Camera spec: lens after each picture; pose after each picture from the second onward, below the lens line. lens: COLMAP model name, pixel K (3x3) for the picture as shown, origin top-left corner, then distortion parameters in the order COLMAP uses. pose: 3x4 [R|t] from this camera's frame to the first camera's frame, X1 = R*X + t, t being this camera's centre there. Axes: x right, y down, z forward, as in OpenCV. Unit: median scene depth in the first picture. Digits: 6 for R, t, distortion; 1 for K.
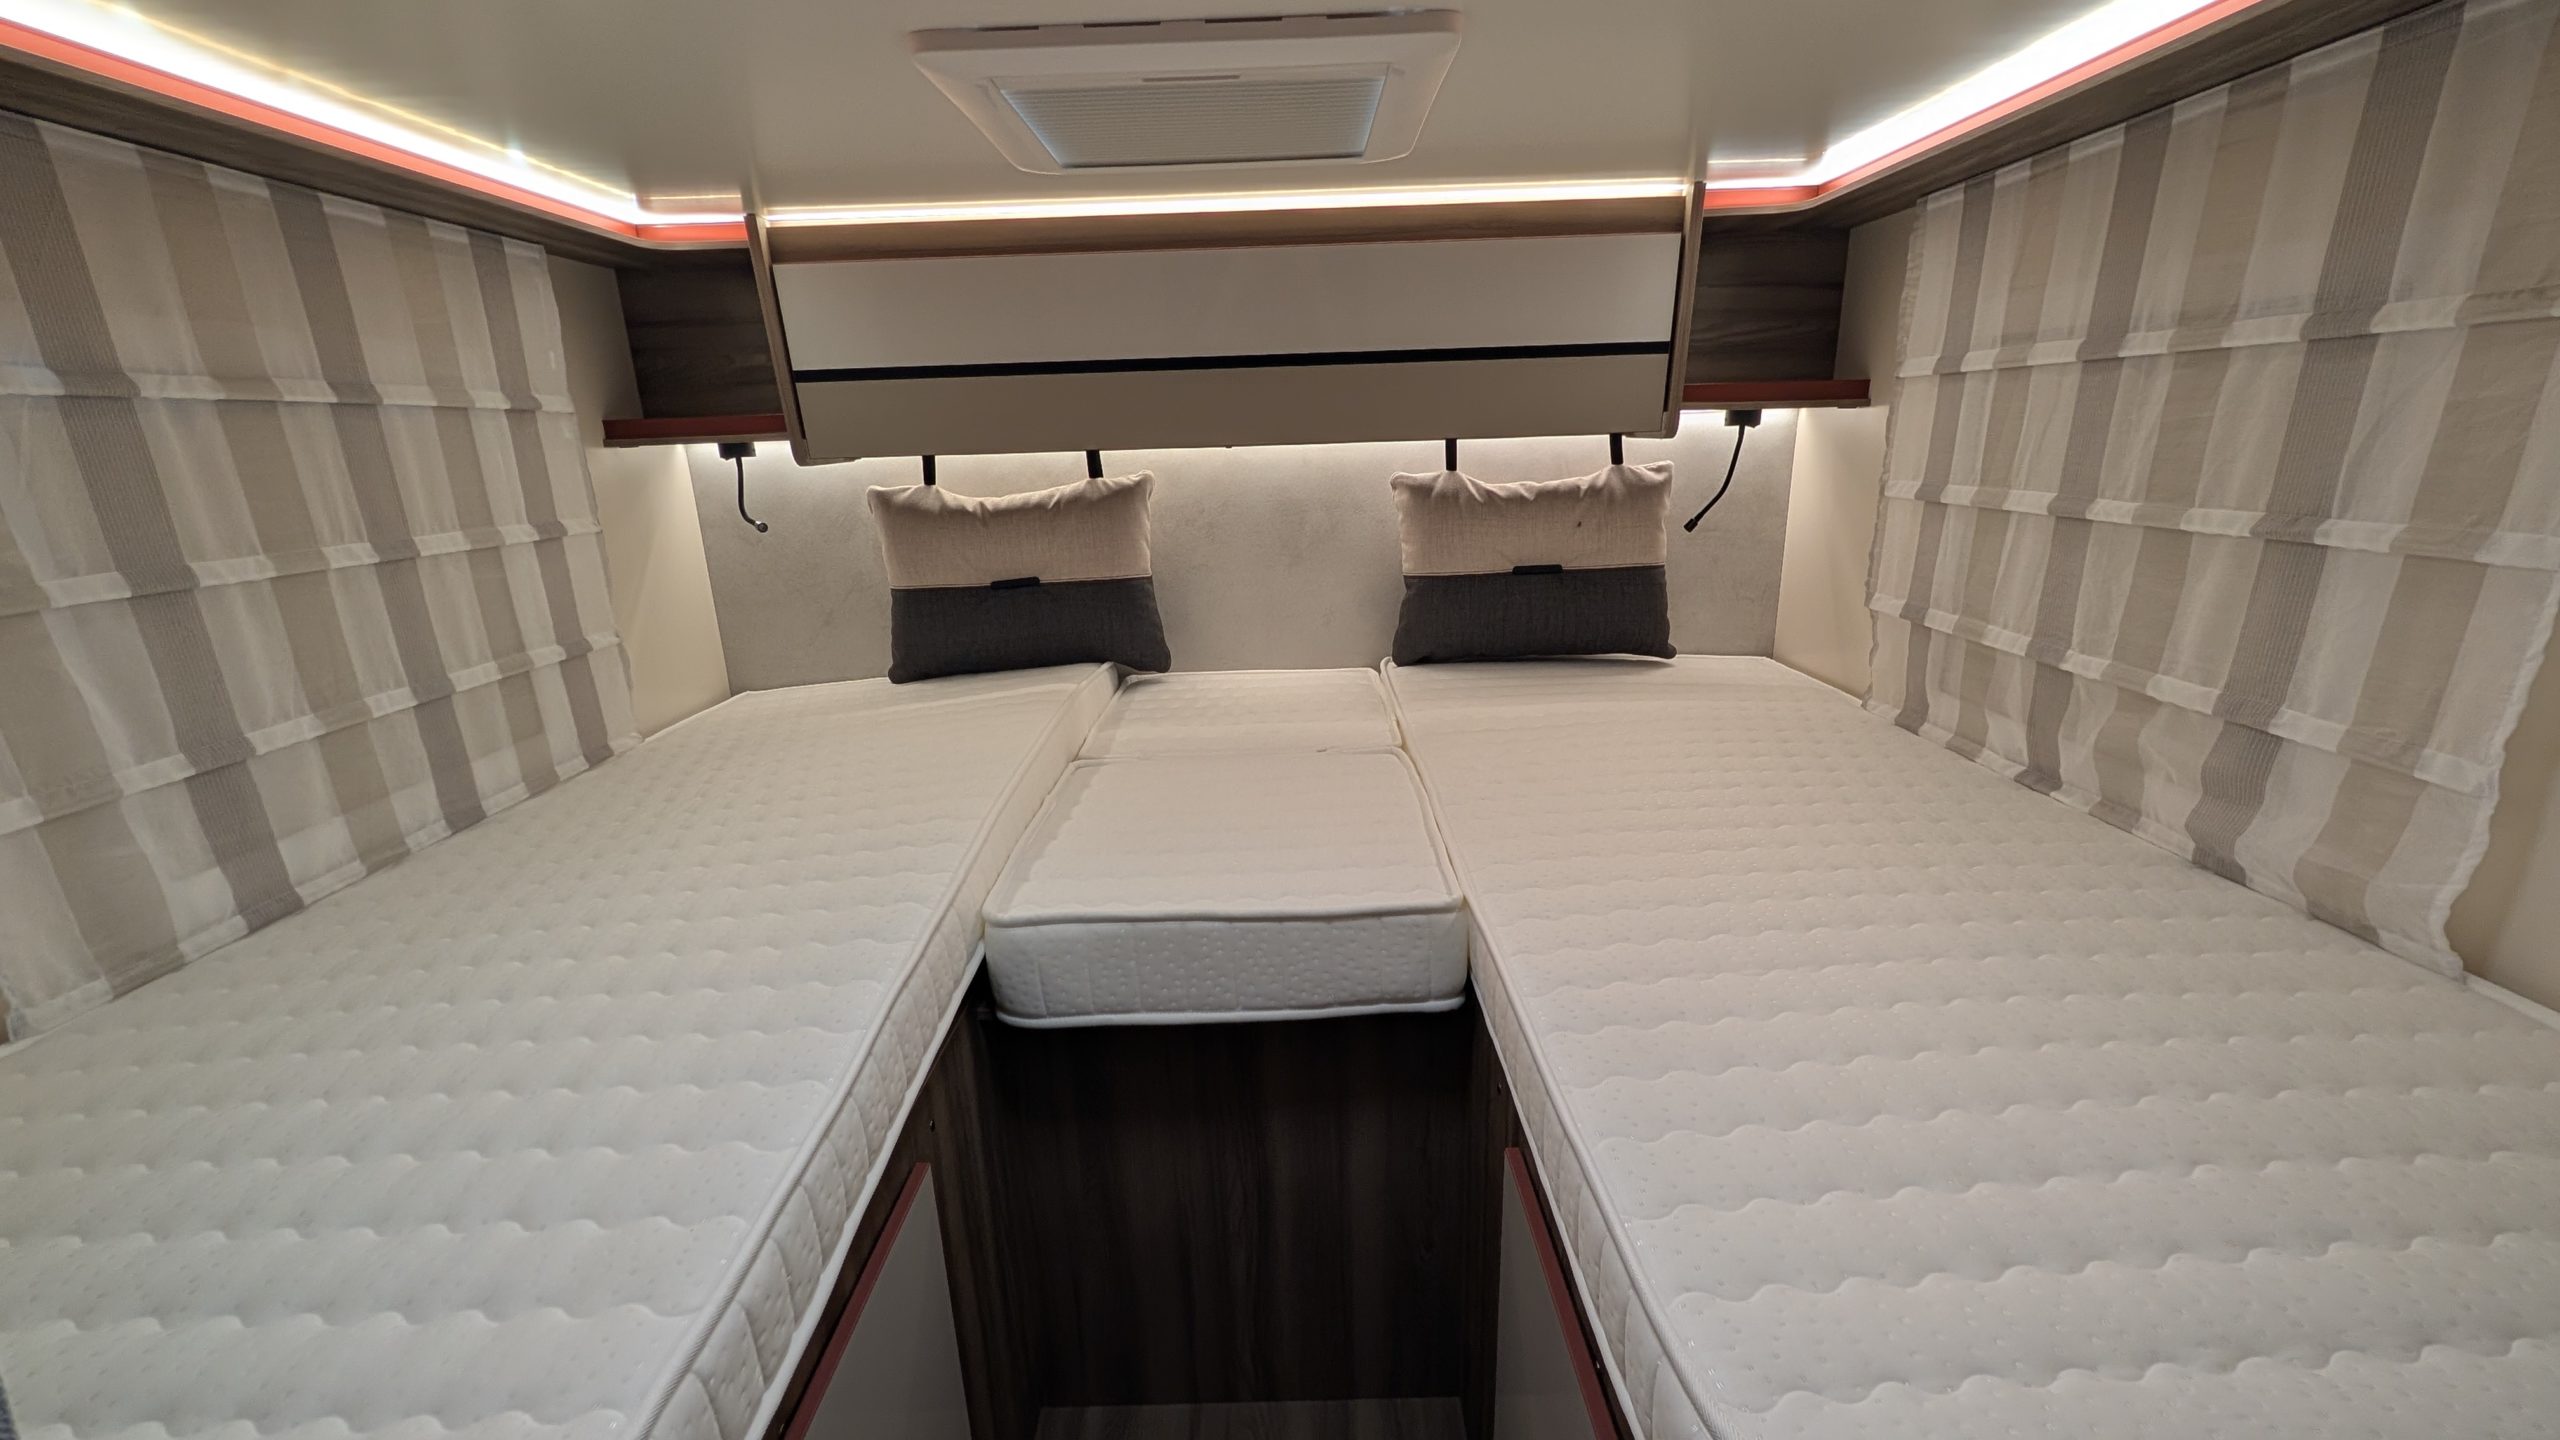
lens RADIAL K [[1178.2, 0, 1283.4], [0, 1178.2, 835.4], [0, 0, 1]] dist [-0.003132, 0.002382]
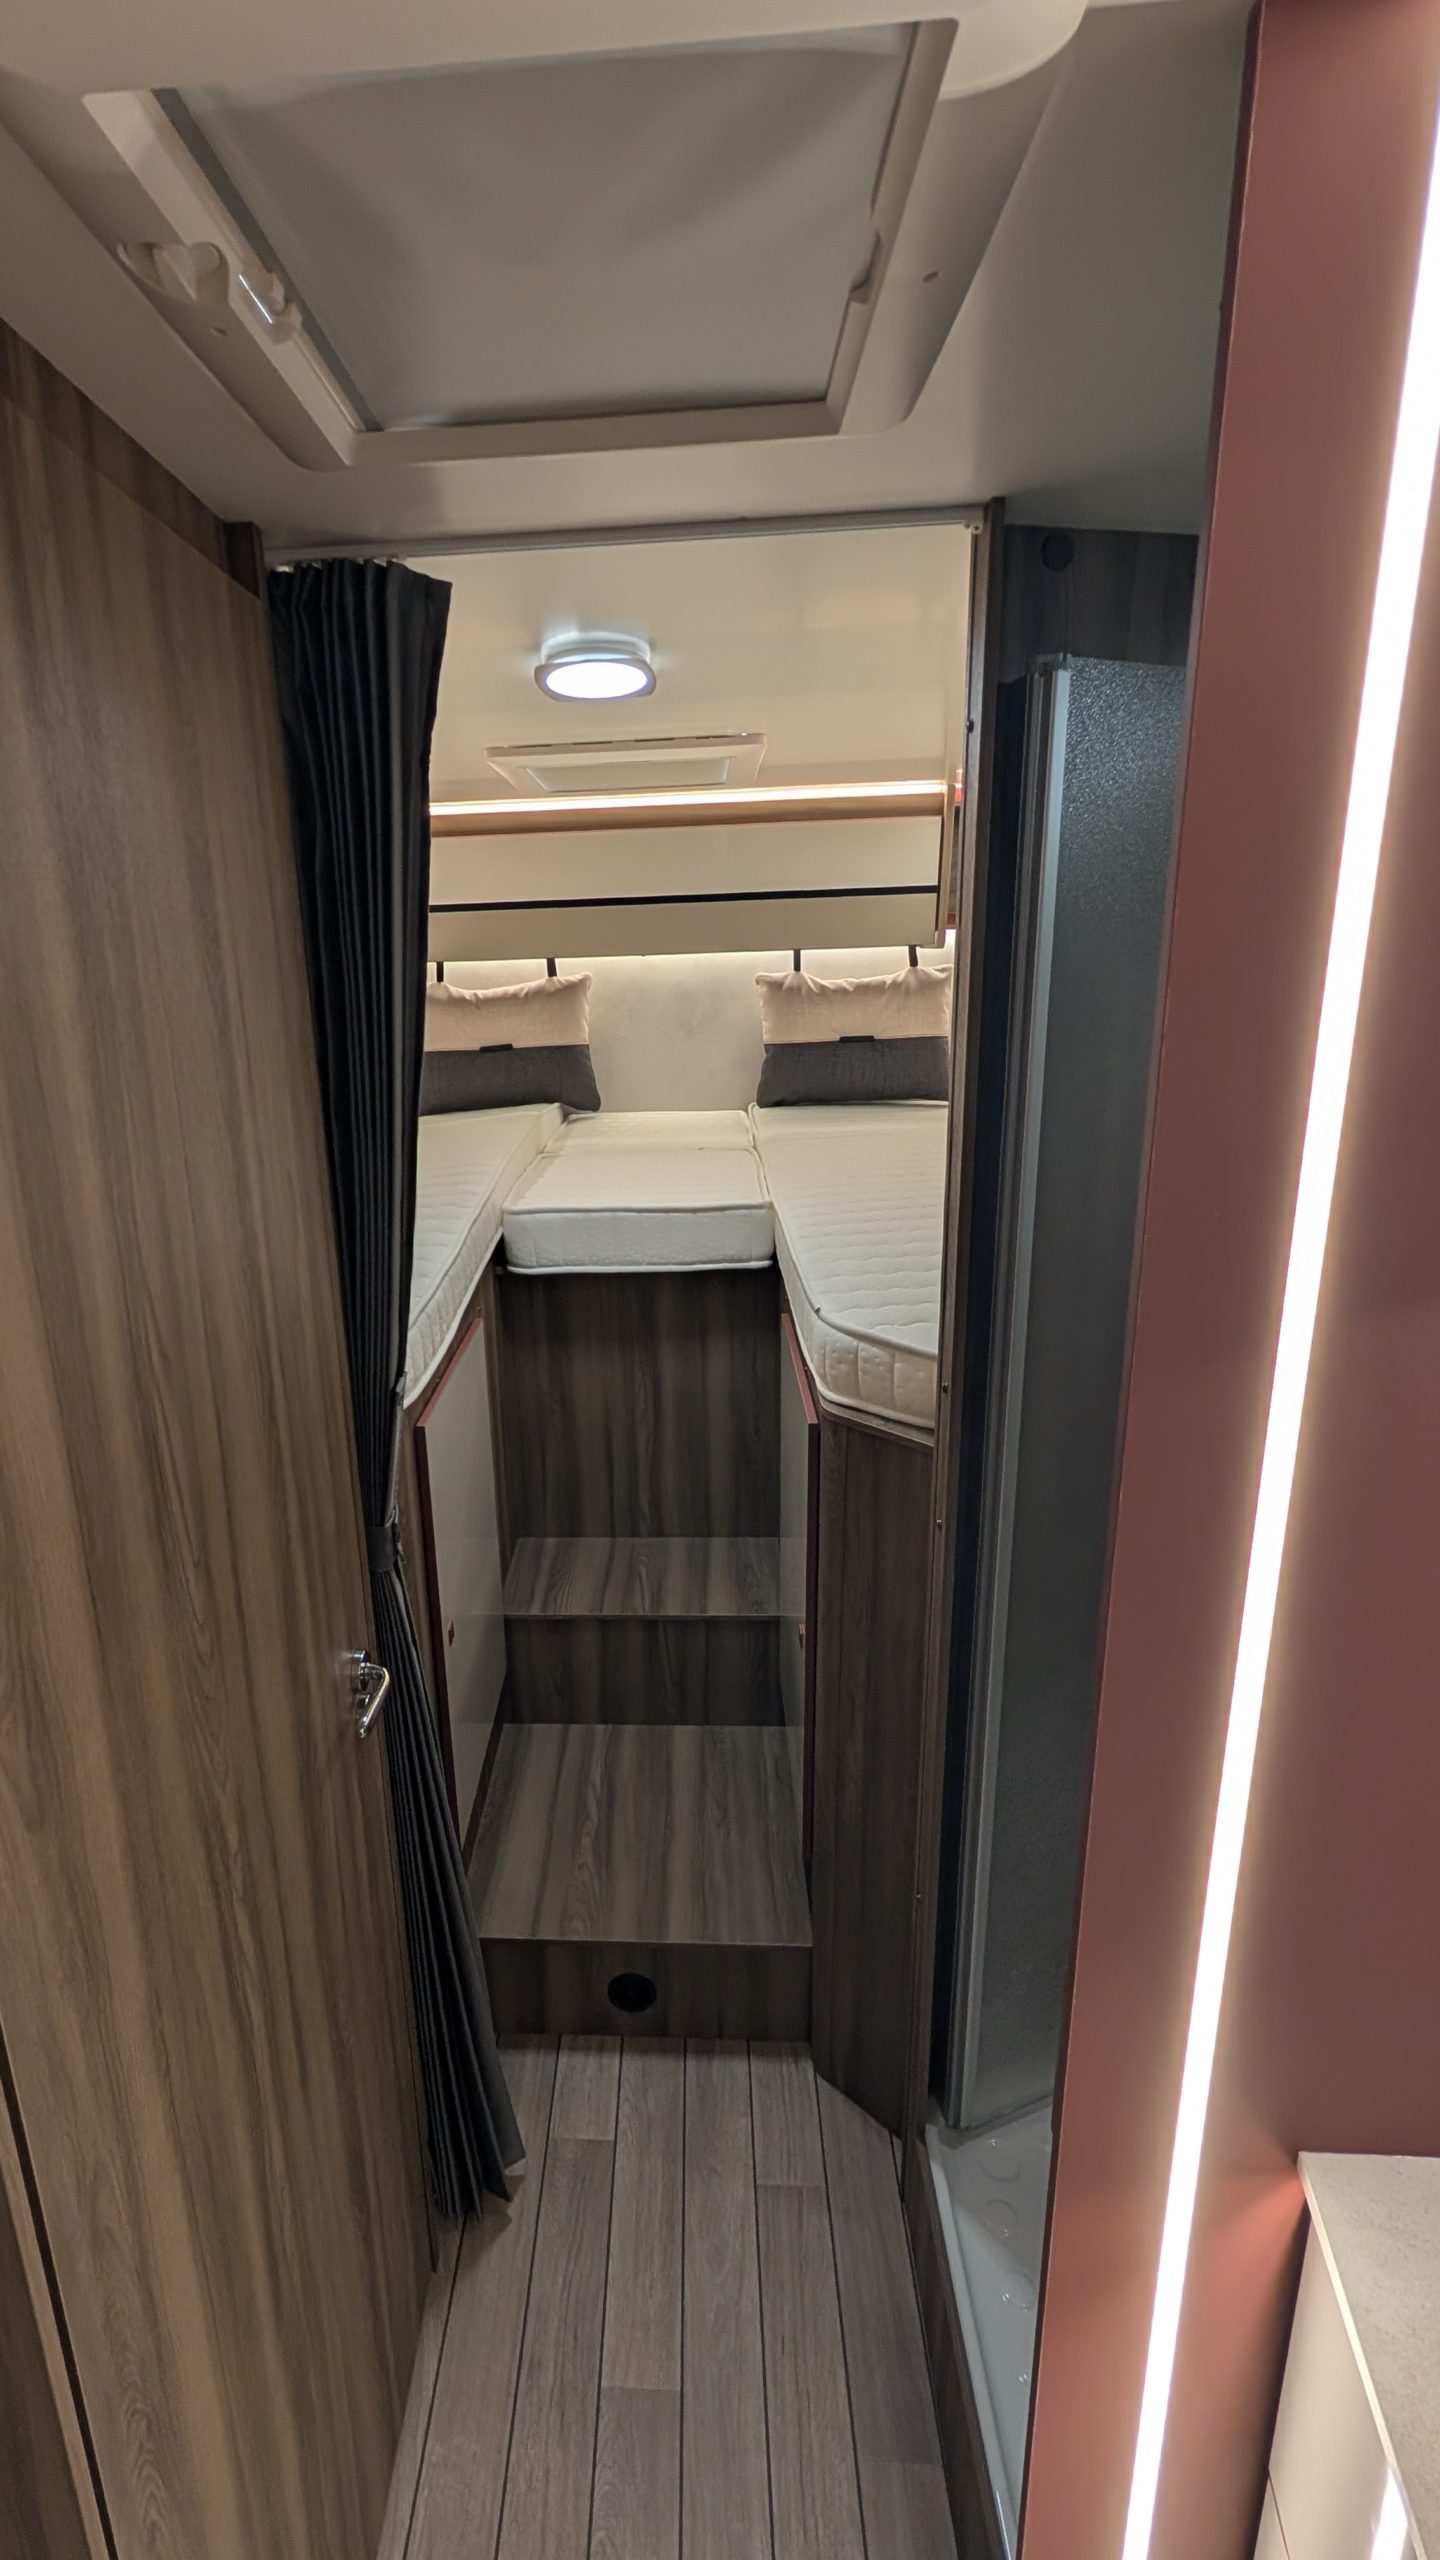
lens RADIAL K [[1178.2, 0, 625.3], [0, 1178.2, 1283.5], [0, 0, 1]] dist [-0.003132, 0.002382]
pose [[0.998168, 0.012842, -0.059124, 0.025602], [-0.015899, 0.998546, -0.051518, 0.170723], [0.058376, 0.052364, 0.996920, -0.491517]]
